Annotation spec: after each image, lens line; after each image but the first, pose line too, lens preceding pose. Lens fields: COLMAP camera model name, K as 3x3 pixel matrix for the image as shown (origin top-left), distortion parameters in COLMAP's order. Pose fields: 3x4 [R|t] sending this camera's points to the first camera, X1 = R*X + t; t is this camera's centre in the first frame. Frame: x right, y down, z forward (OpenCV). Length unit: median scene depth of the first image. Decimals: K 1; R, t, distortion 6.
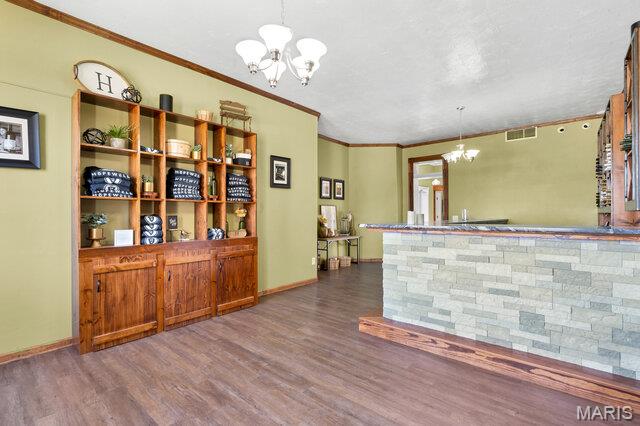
lens RADIAL K [[293.2, 0, 319.4], [0, 293.2, 214.4], [0, 0, 1]] dist [-0.003115, -0.000402]
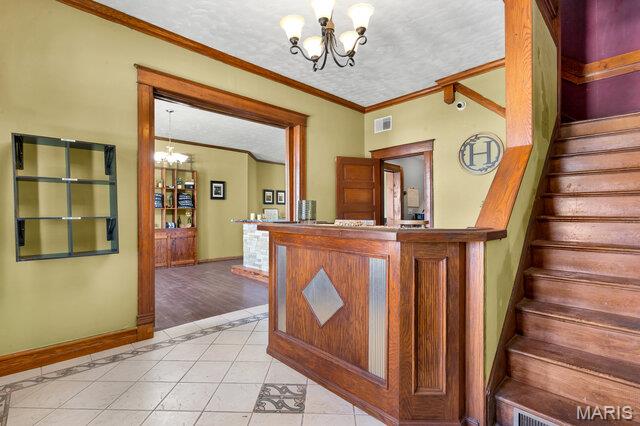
lens RADIAL K [[293.2, 0, 319.4], [0, 293.2, 214.4], [0, 0, 1]] dist [-0.003115, -0.000402]
pose [[0.996301, -0.000885, -0.085932, 0.763058], [0.000859, 1.000000, -0.000339, -0.003607], [0.085932, 0.000264, 0.996301, -0.811896]]
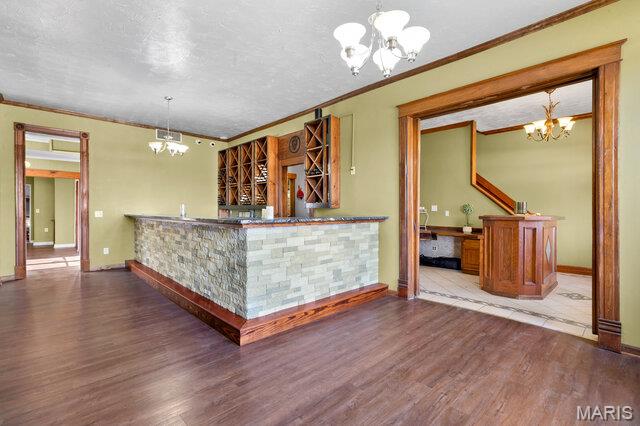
lens RADIAL K [[293.2, 0, 319.4], [0, 293.2, 214.4], [0, 0, 1]] dist [-0.003115, -0.000402]
pose [[0.107438, -0.010884, 0.994152, -0.559926], [-0.002779, 0.999933, 0.011247, 0.004943], [-0.994208, -0.003971, 0.107400, 0.561646]]
